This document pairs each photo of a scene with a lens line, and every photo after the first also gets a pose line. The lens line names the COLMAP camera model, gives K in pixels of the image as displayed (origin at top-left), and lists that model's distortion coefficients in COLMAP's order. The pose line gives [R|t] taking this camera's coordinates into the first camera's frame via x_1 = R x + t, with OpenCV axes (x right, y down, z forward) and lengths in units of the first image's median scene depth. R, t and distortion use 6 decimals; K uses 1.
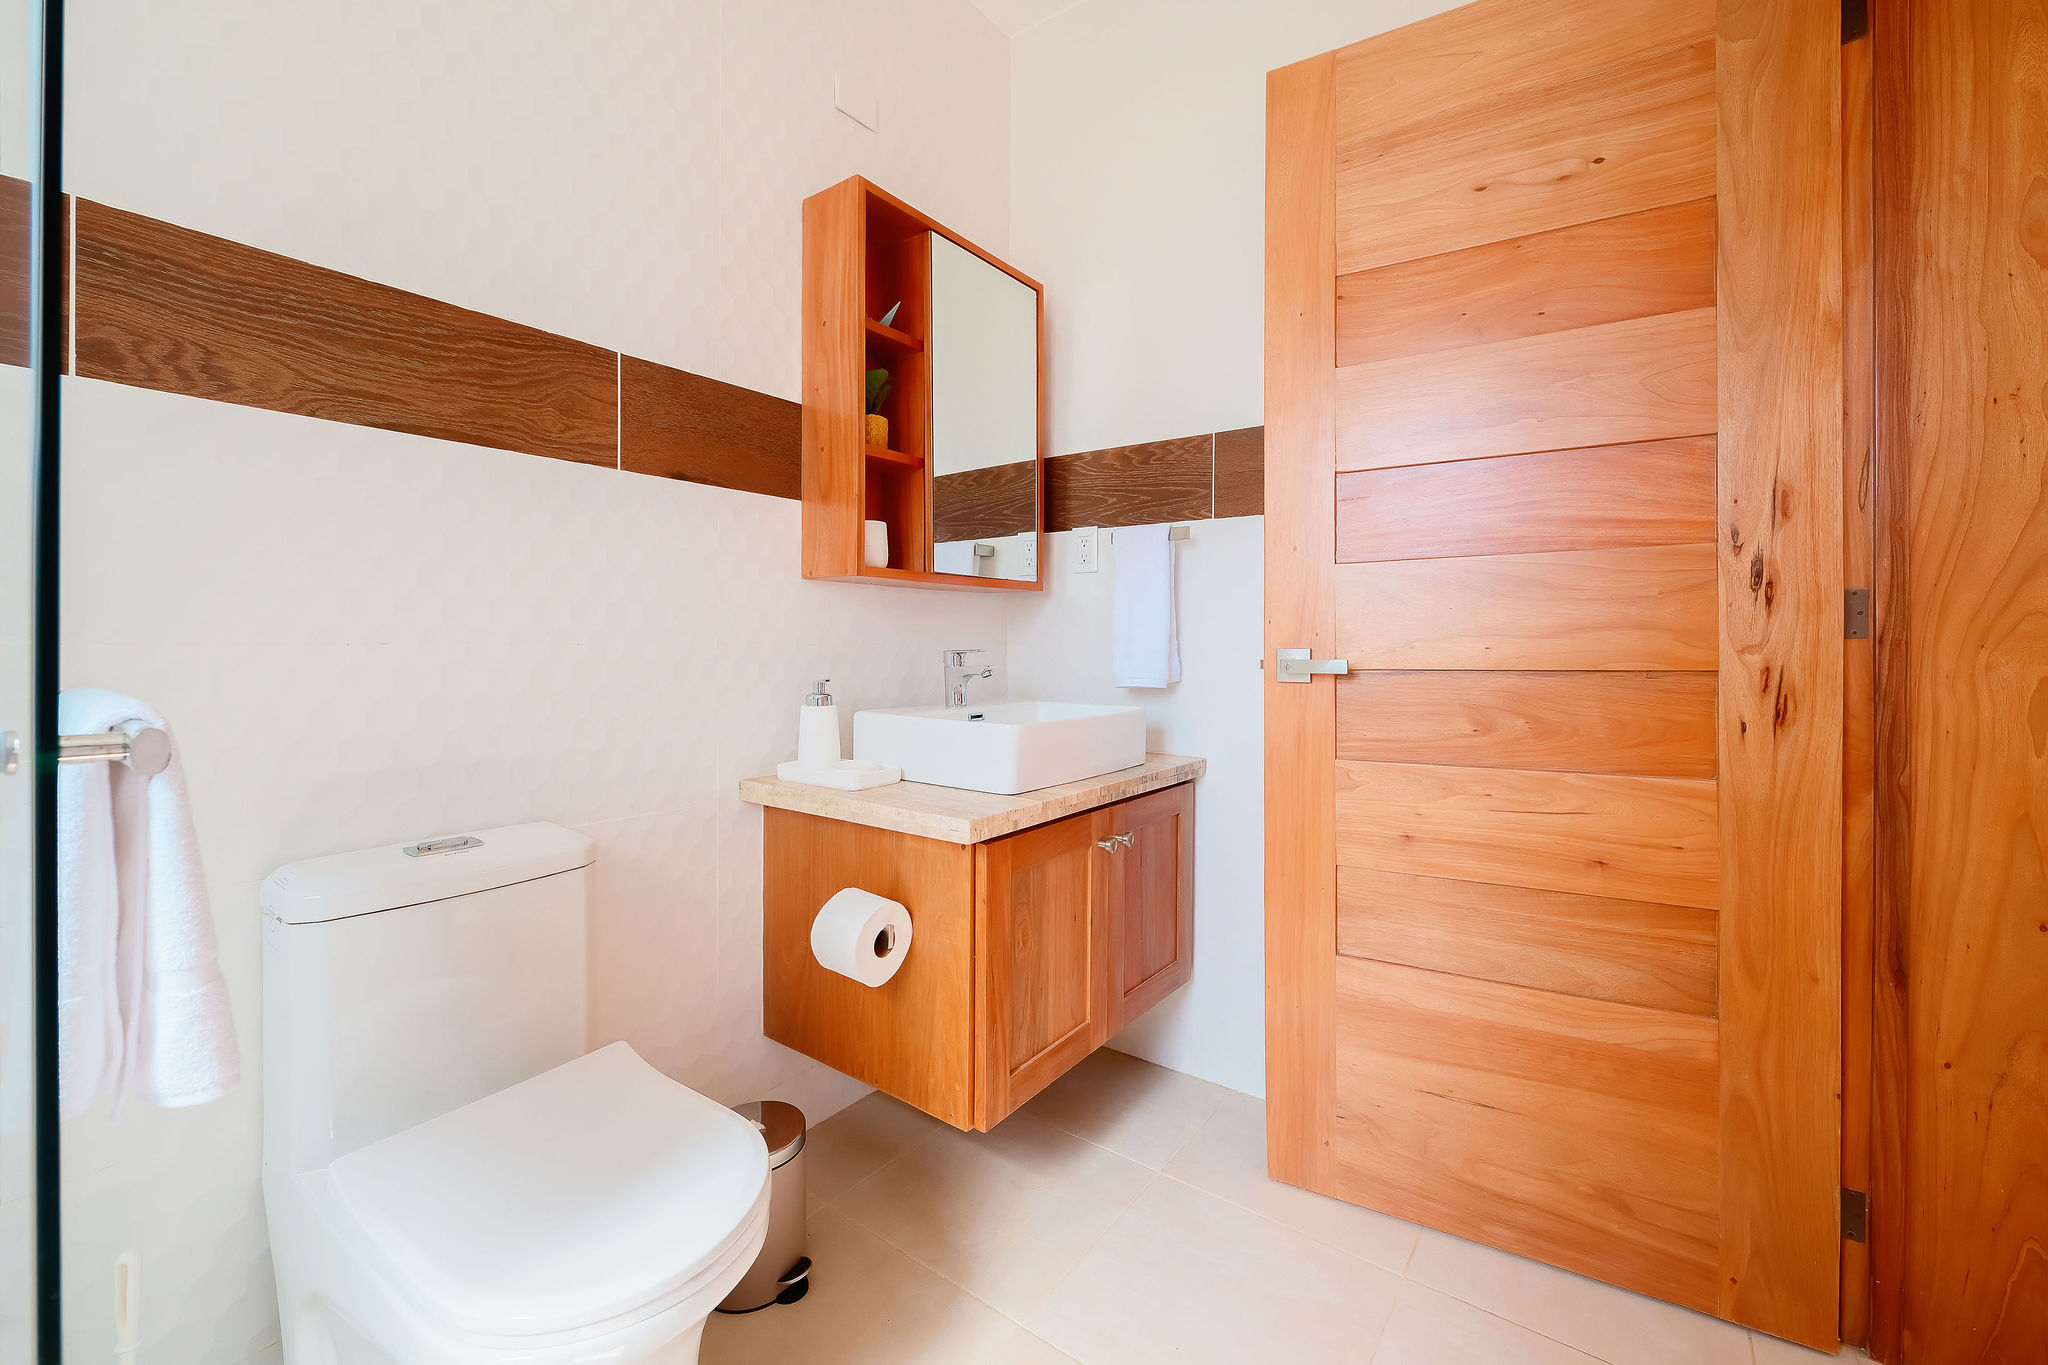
lens RADIAL K [[820.6, 0, 1031.8], [0, 820.6, 641.6], [0, 0, 1]] dist [-0.003078, -0.000153]
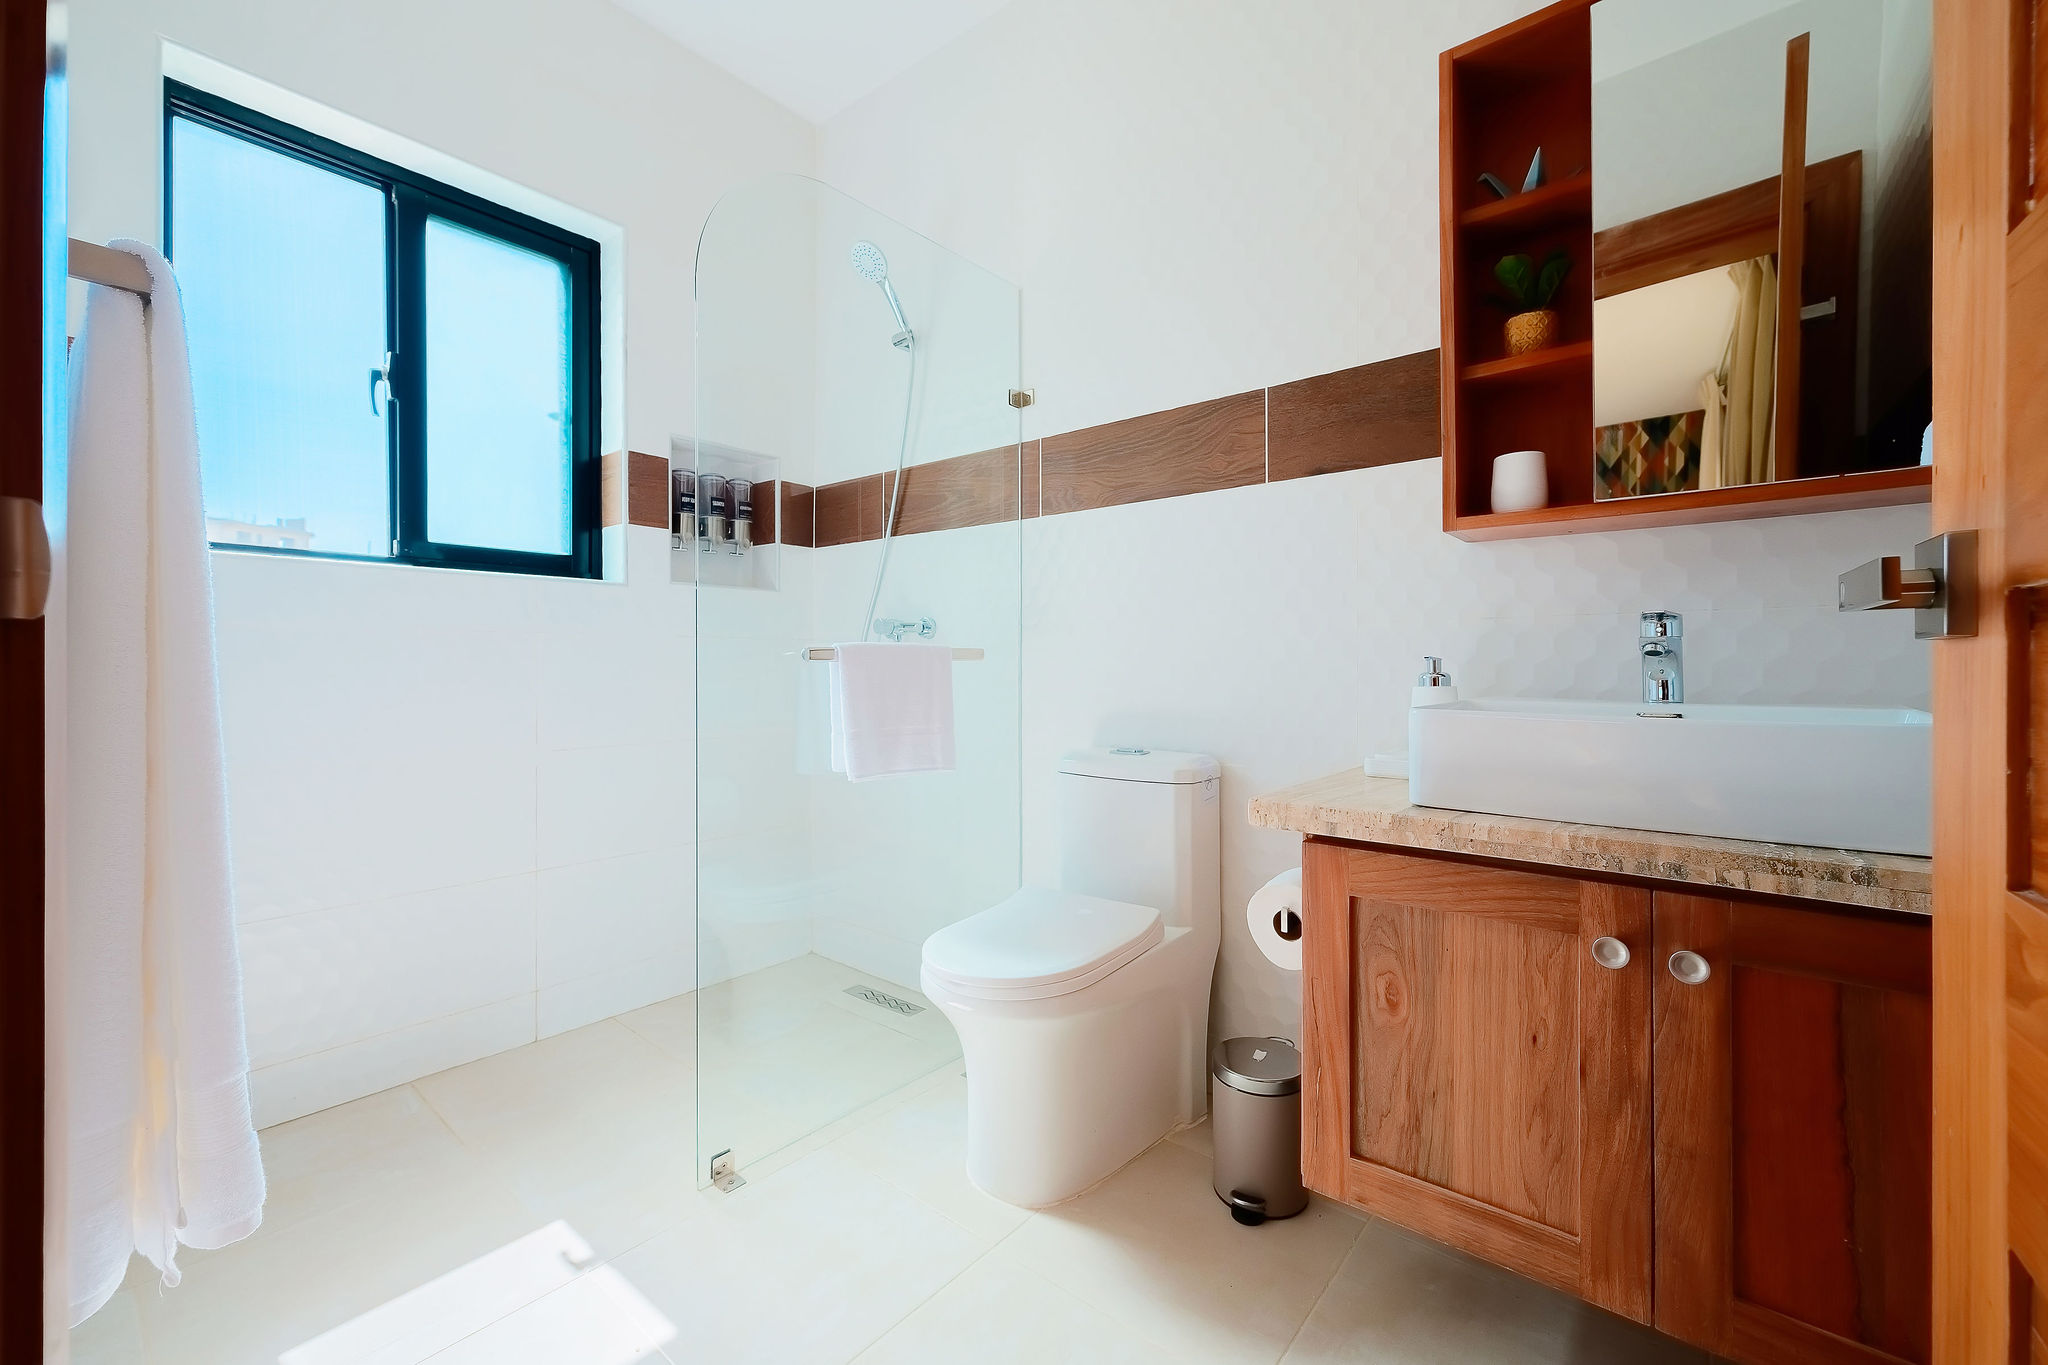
lens RADIAL K [[812.3, 0, 1037.1], [0, 812.3, 669.1], [0, 0, 1]] dist [-0.001588, -0.000069]
pose [[-0.047667, 0.000480, -0.998863, 0.736638], [0.000776, 1.000000, 0.000444, 0.068506], [0.998863, -0.000754, -0.047667, 0.726542]]
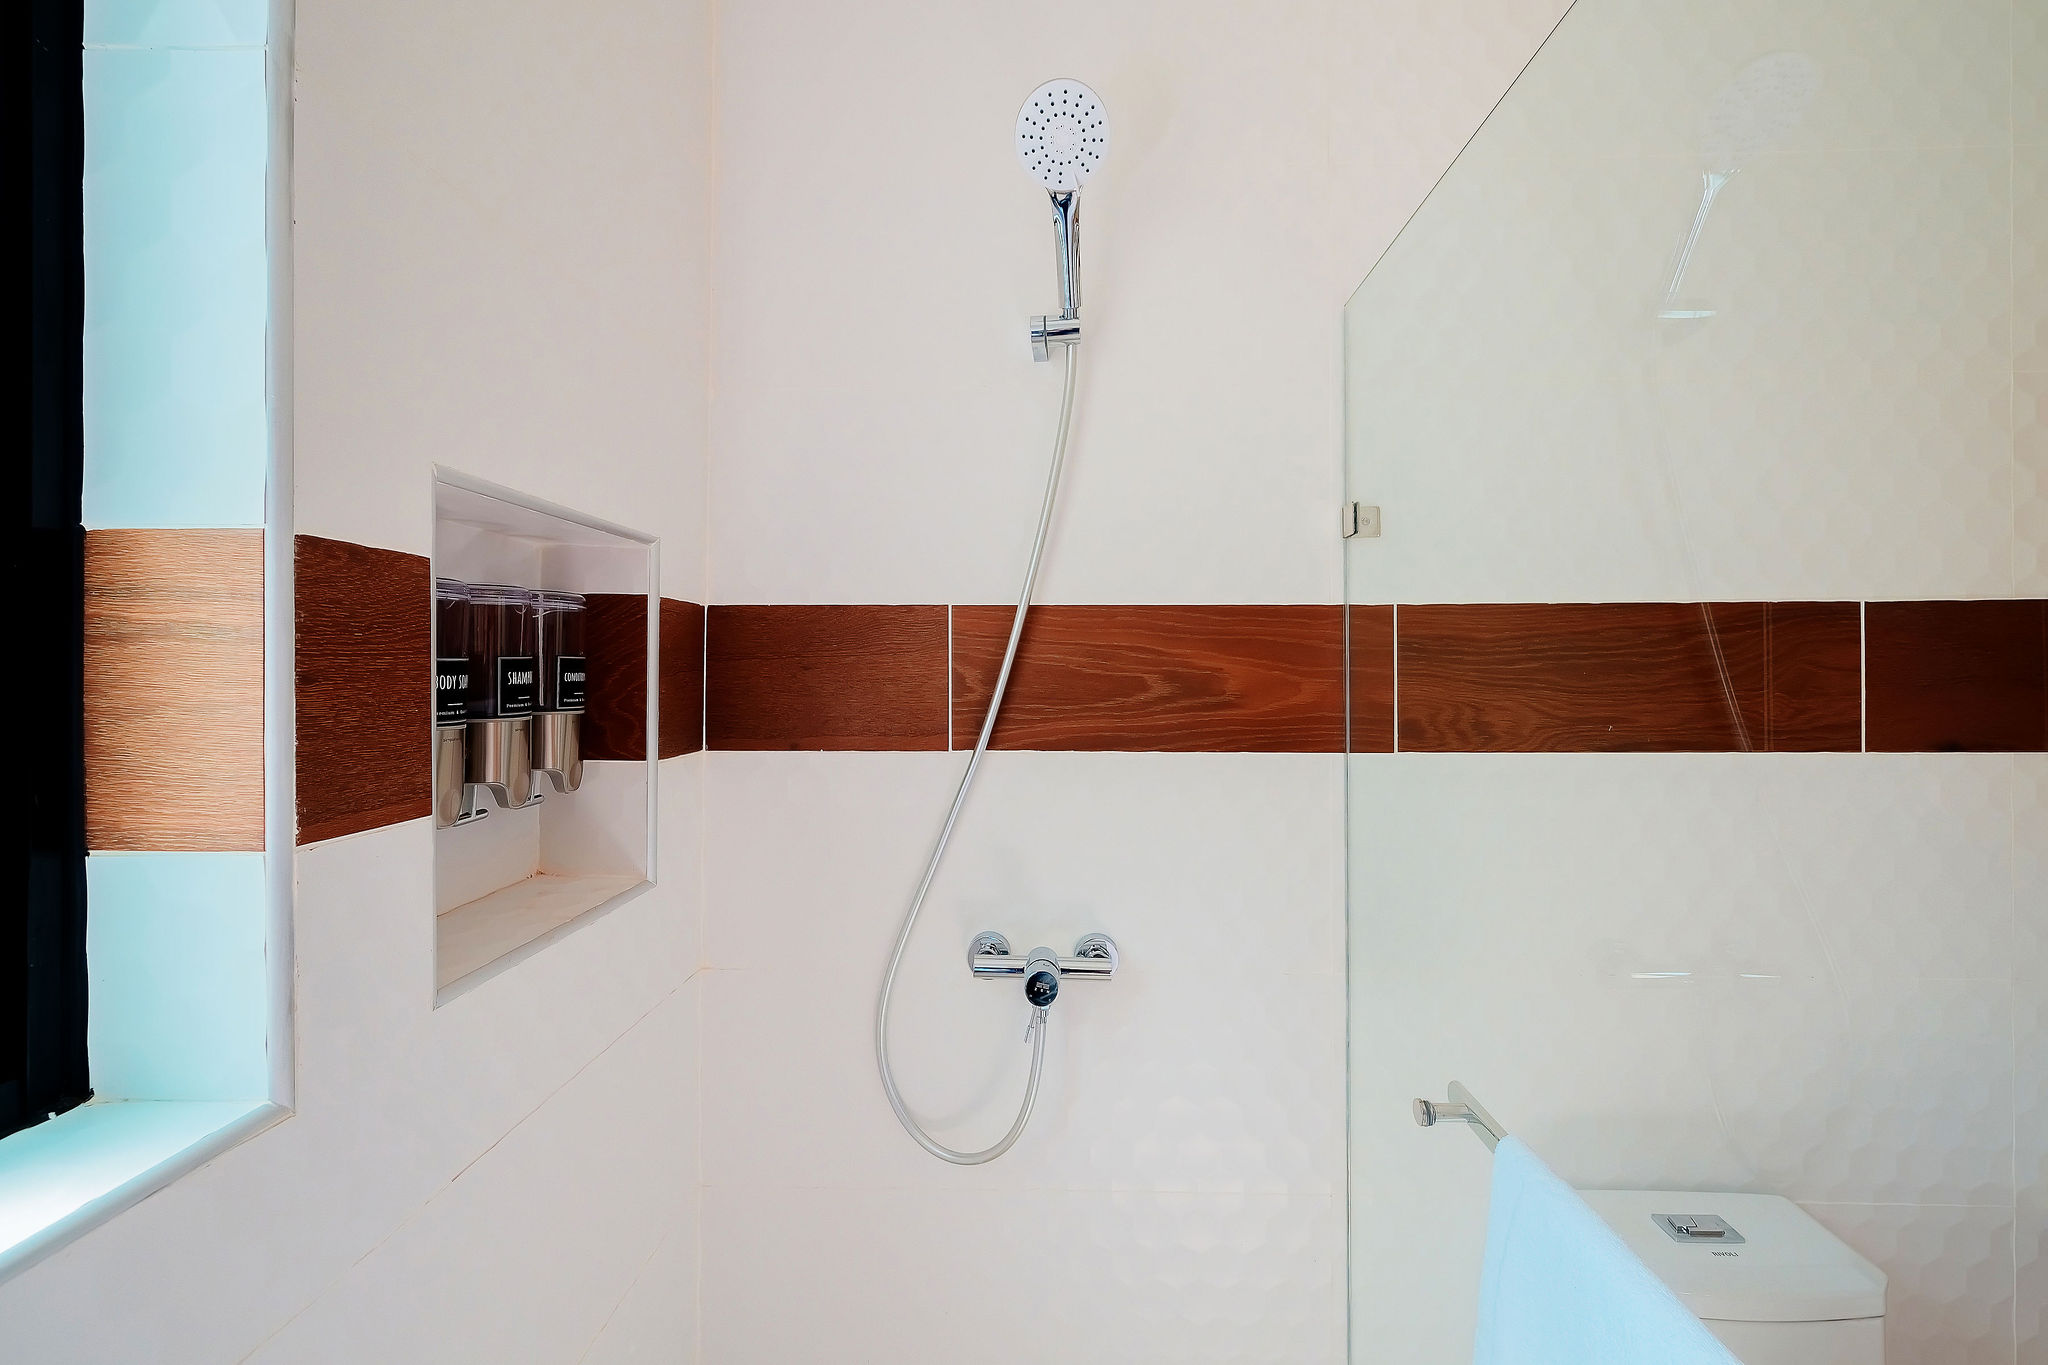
lens RADIAL K [[812.3, 0, 1037.1], [0, 812.3, 669.1], [0, 0, 1]] dist [-0.001588, -0.000069]
pose [[0.559486, -0.004385, -0.828828, -0.310501], [0.004956, 0.999986, -0.001945, -0.295929], [0.828825, -0.003020, 0.559500, -0.077134]]
